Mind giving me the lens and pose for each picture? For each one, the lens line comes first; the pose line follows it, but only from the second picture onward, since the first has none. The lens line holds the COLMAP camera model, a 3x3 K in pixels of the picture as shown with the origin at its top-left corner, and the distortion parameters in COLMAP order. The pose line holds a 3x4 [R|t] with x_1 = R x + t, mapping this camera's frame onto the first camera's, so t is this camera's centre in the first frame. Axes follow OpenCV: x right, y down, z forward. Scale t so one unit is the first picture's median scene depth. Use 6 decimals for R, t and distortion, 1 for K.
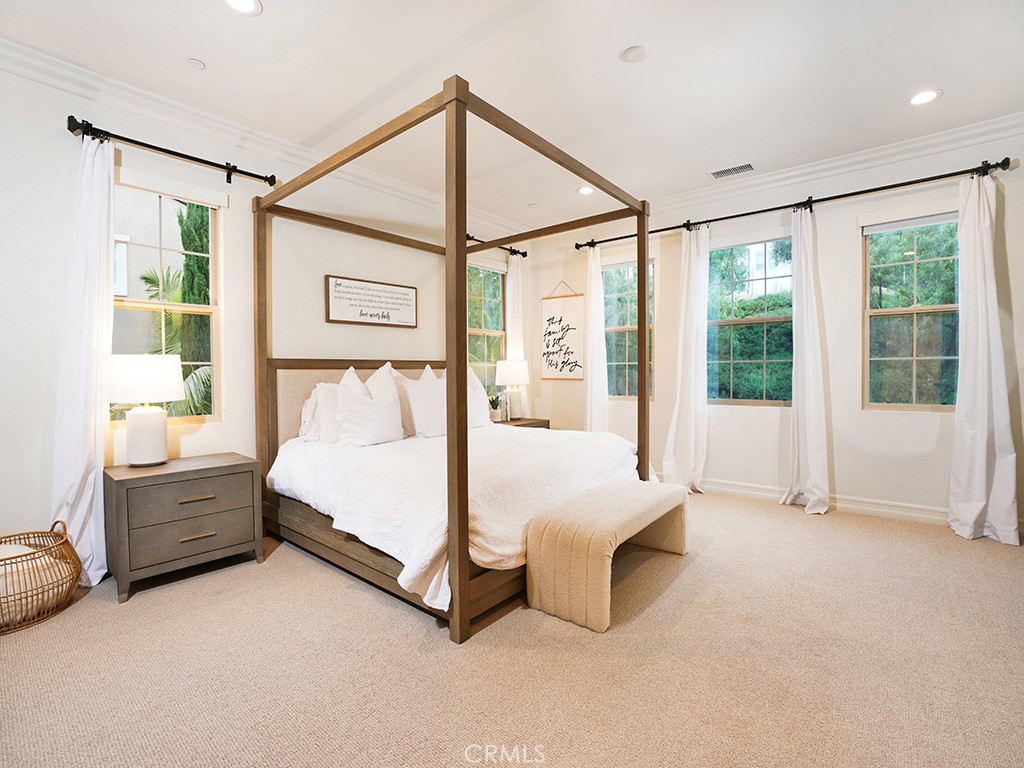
lens RADIAL K [[476.2, 0, 505.7], [0, 476.2, 375.9], [0, 0, 1]] dist [-0.002965, 0.001153]
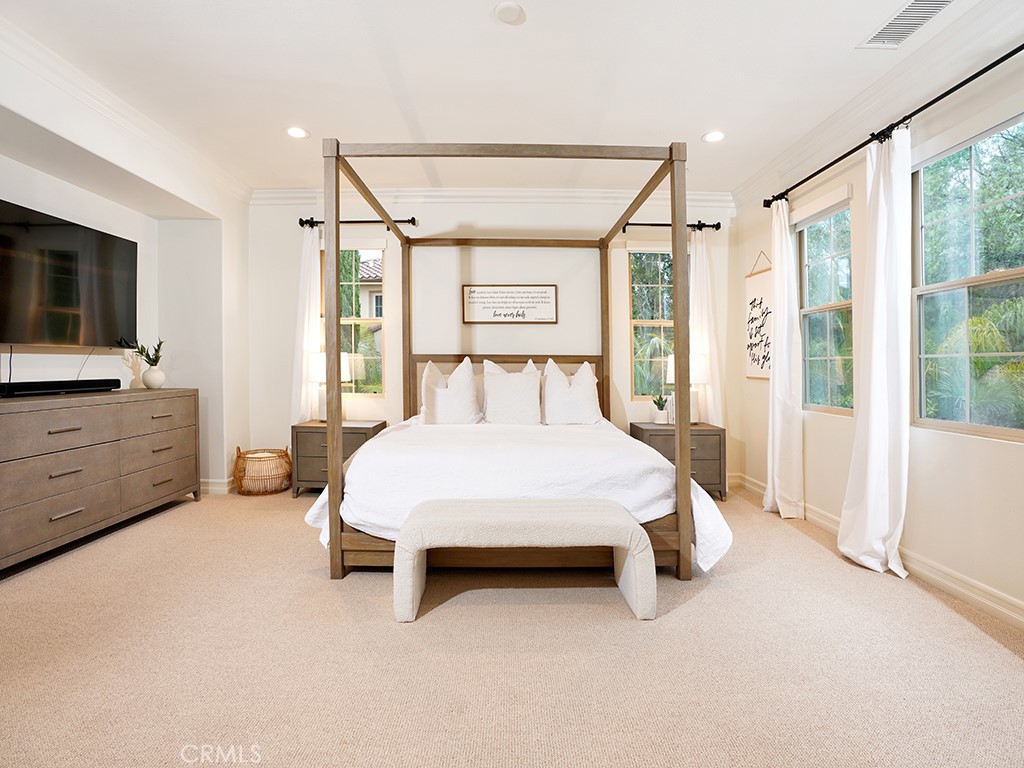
lens RADIAL K [[476.2, 0, 499.7], [0, 476.2, 364.4], [0, 0, 1]] dist [-0.002965, 0.001153]
pose [[0.666203, 0.009556, -0.745709, 0.529868], [-0.022491, 0.999721, -0.007282, -0.001822], [0.745431, 0.021624, 0.666232, 0.230687]]
